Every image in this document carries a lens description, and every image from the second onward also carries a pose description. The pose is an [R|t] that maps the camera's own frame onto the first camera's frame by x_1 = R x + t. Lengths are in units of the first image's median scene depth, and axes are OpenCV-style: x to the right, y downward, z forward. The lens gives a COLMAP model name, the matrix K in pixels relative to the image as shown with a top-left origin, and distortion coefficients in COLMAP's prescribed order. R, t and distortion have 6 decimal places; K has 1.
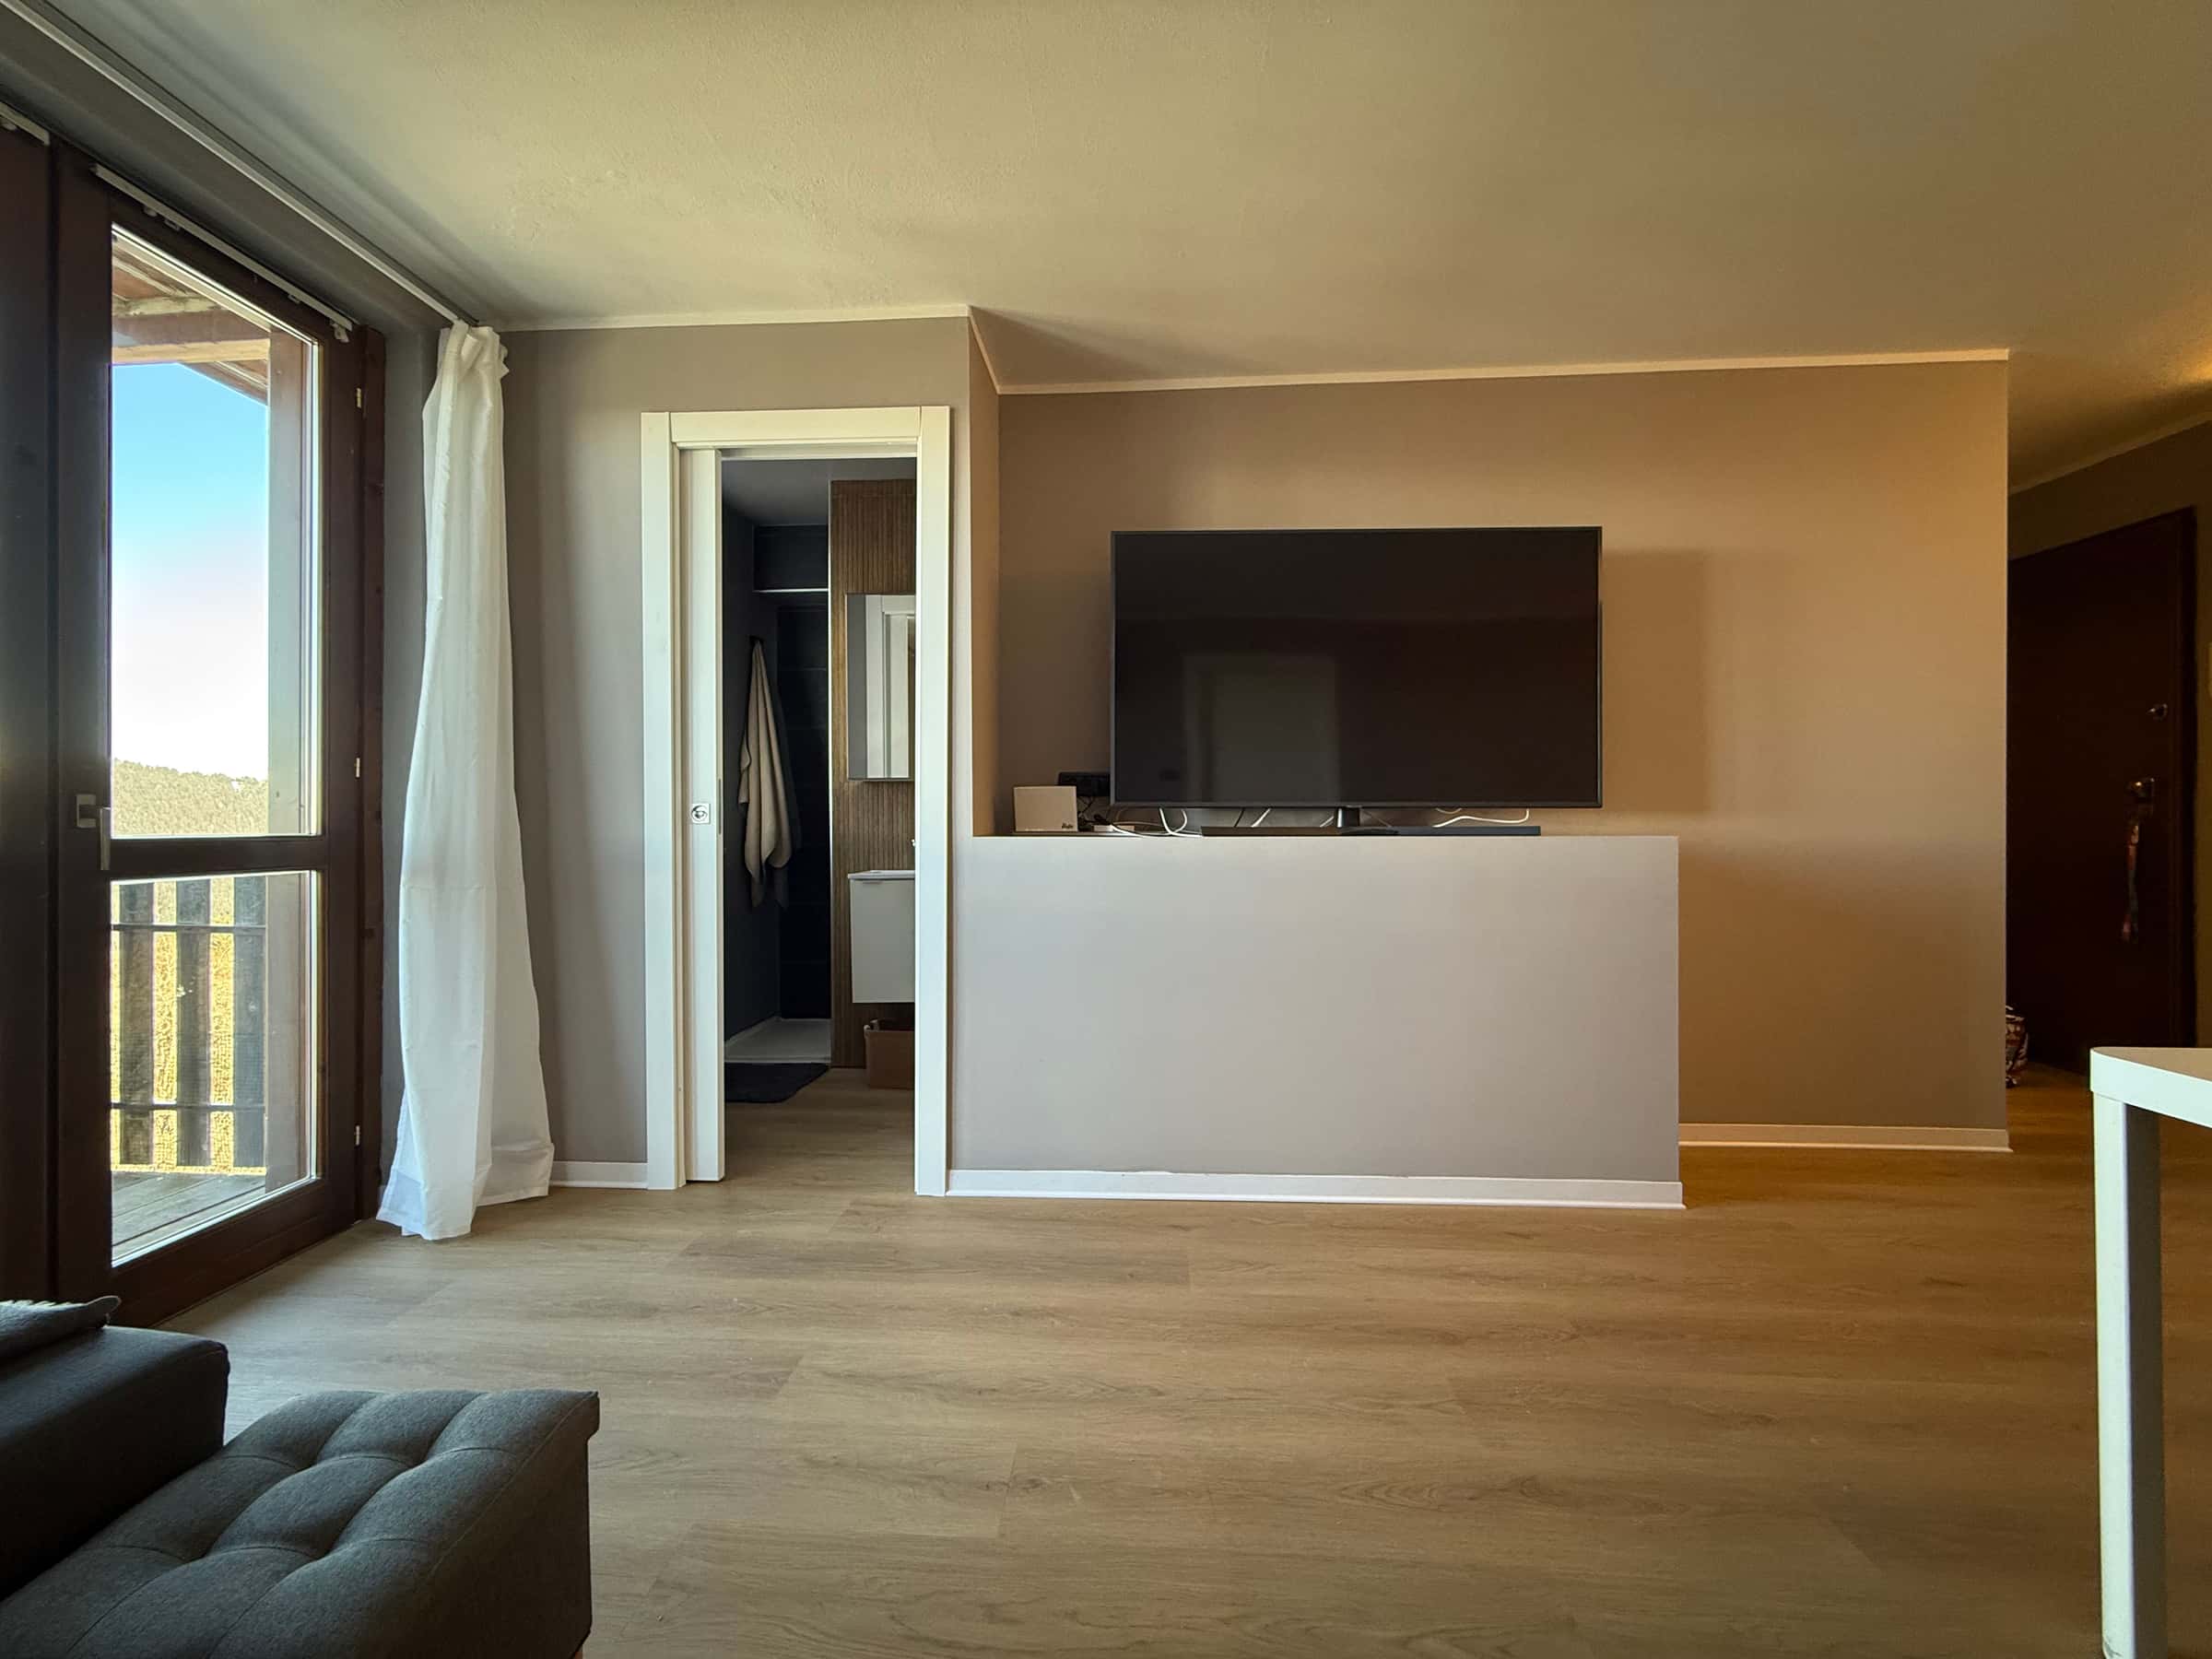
lens RADIAL K [[879.9, 0, 1100.3], [0, 879.9, 825.8], [0, 0, 1]] dist [-0.001800, 0.000114]
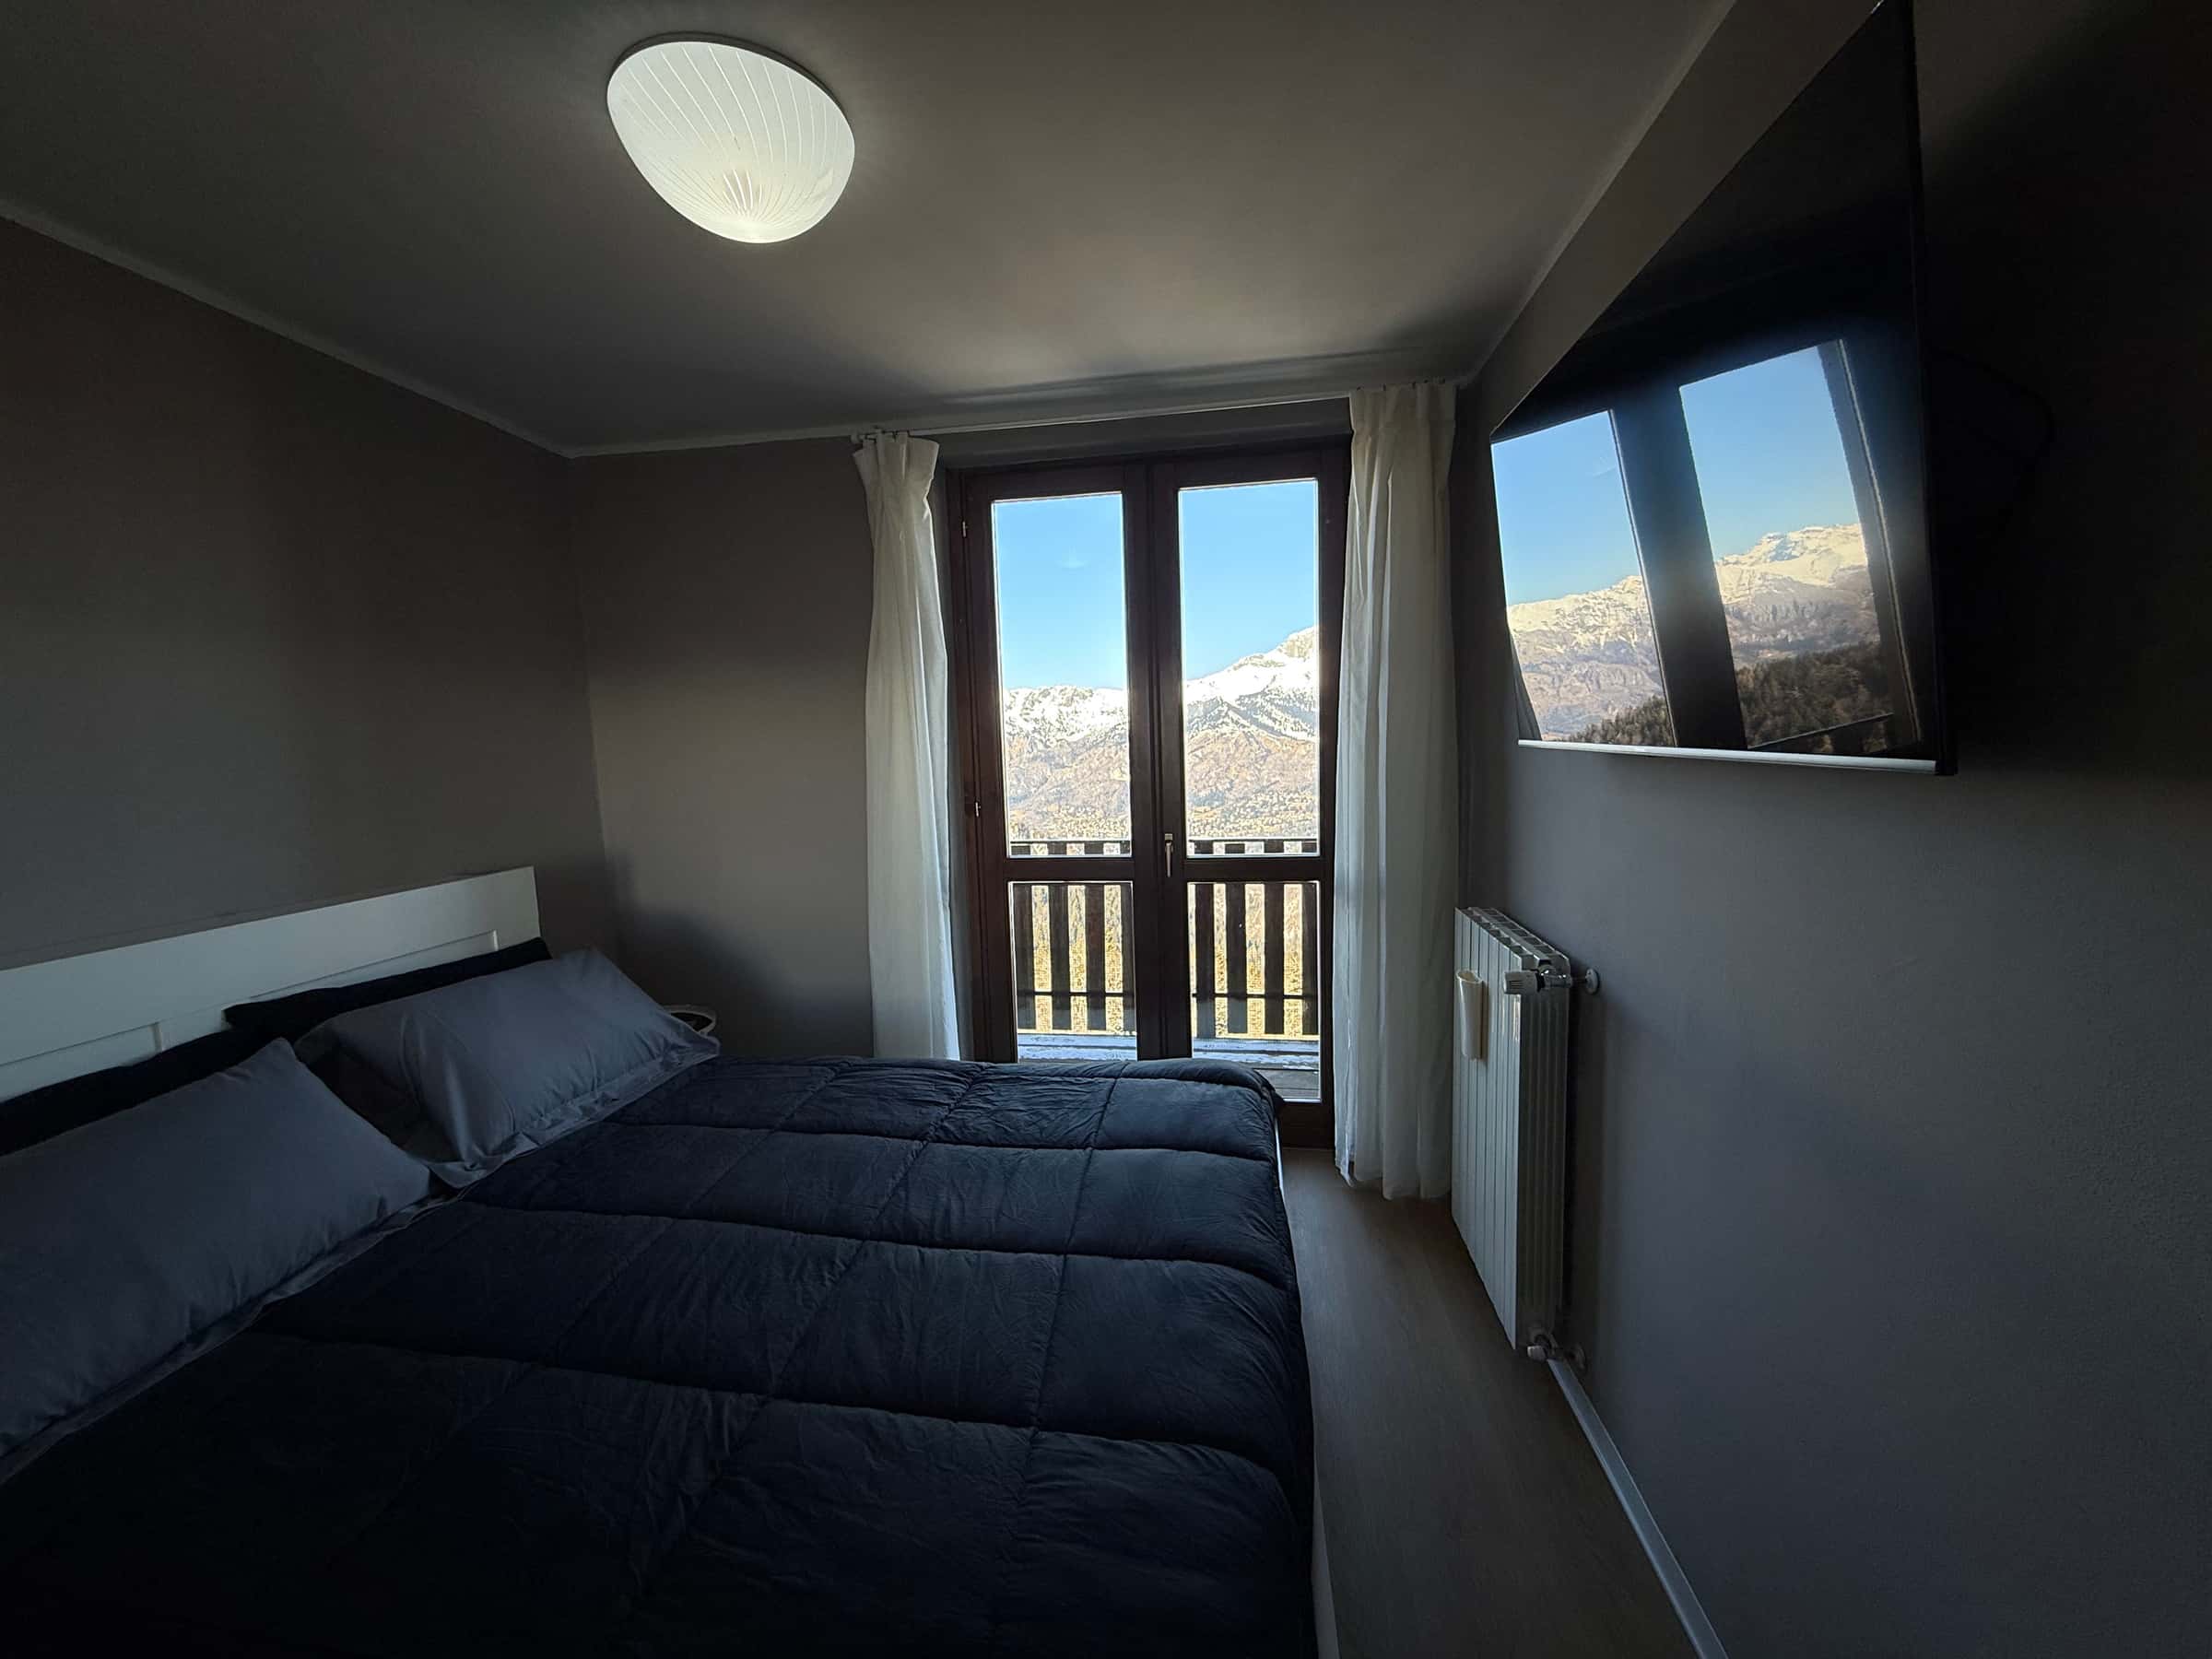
lens RADIAL K [[879.9, 0, 1098.5], [0, 879.9, 821.2], [0, 0, 1]] dist [-0.001800, 0.000114]
pose [[-0.090326, 0.100189, -0.990860, 0.434604], [0.023349, 0.994866, 0.098466, -0.155034], [0.995638, -0.014242, -0.092202, 0.697723]]
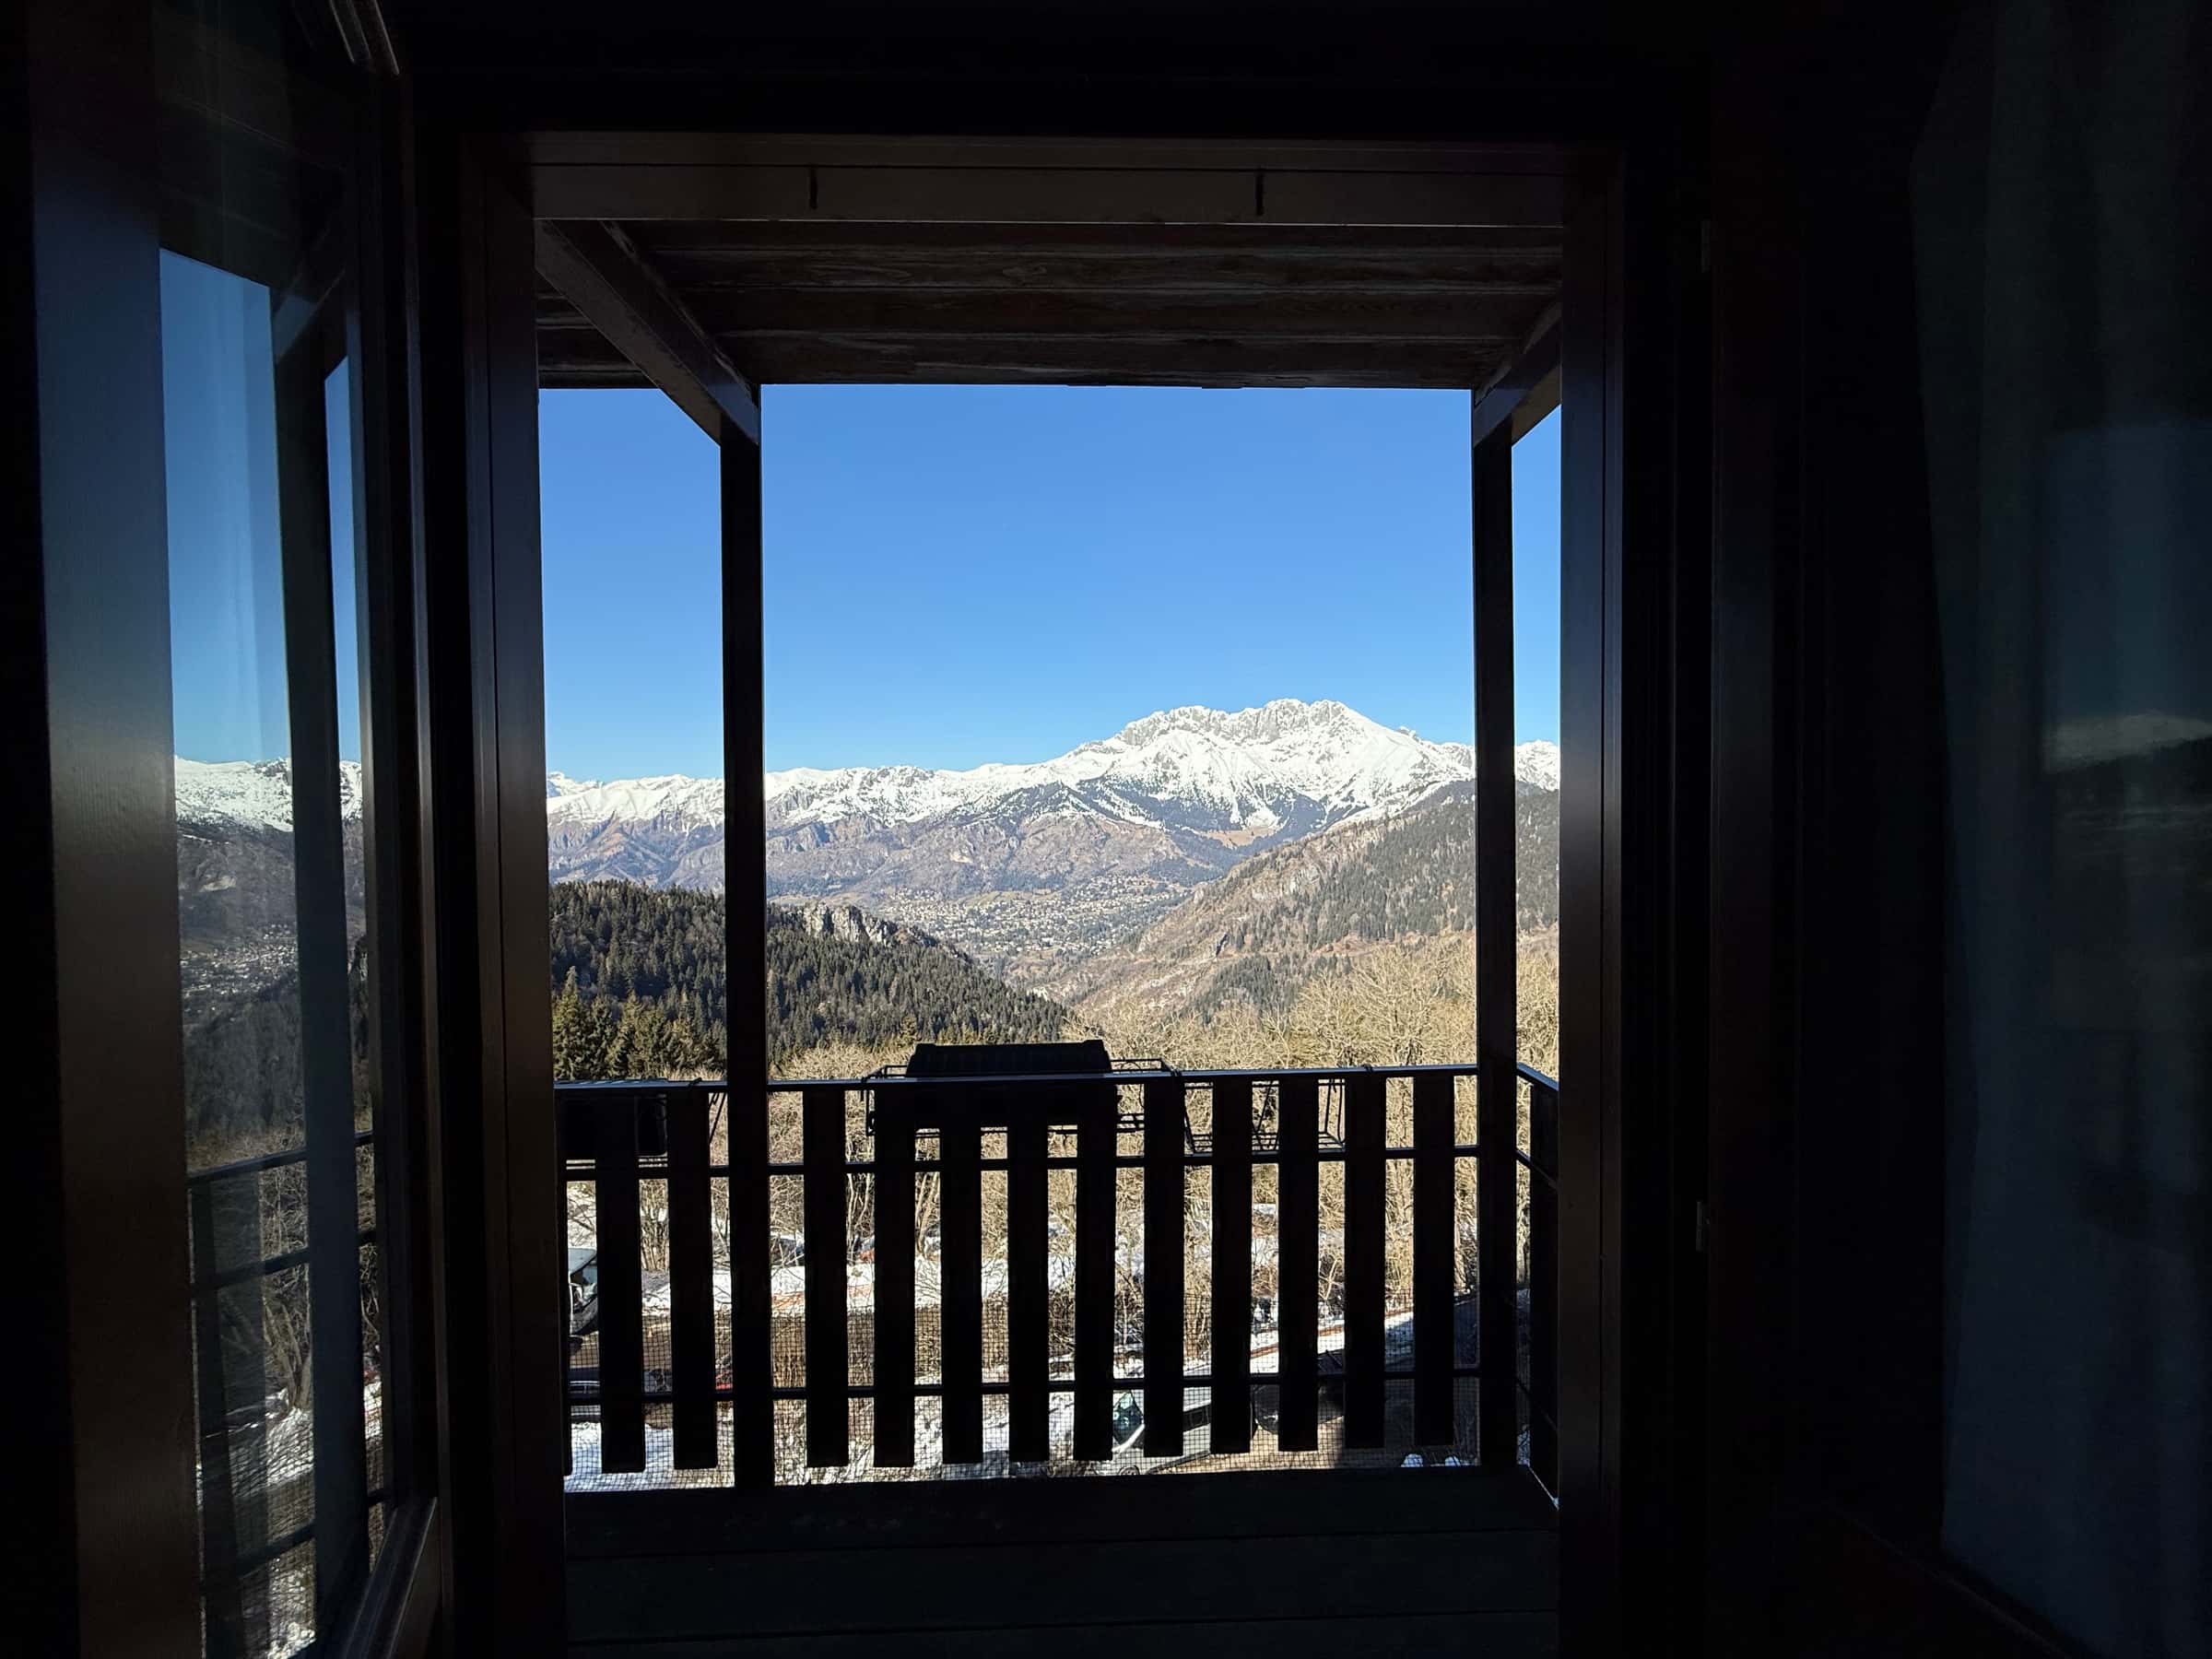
lens RADIAL K [[879.9, 0, 1098.1], [0, 879.9, 822.8], [0, 0, 1]] dist [-0.001800, 0.000114]
pose [[0.088726, 0.009066, -0.996015, -0.249954], [0.006237, 0.999934, 0.009658, -0.227426], [0.996037, -0.007069, 0.088664, 0.622392]]
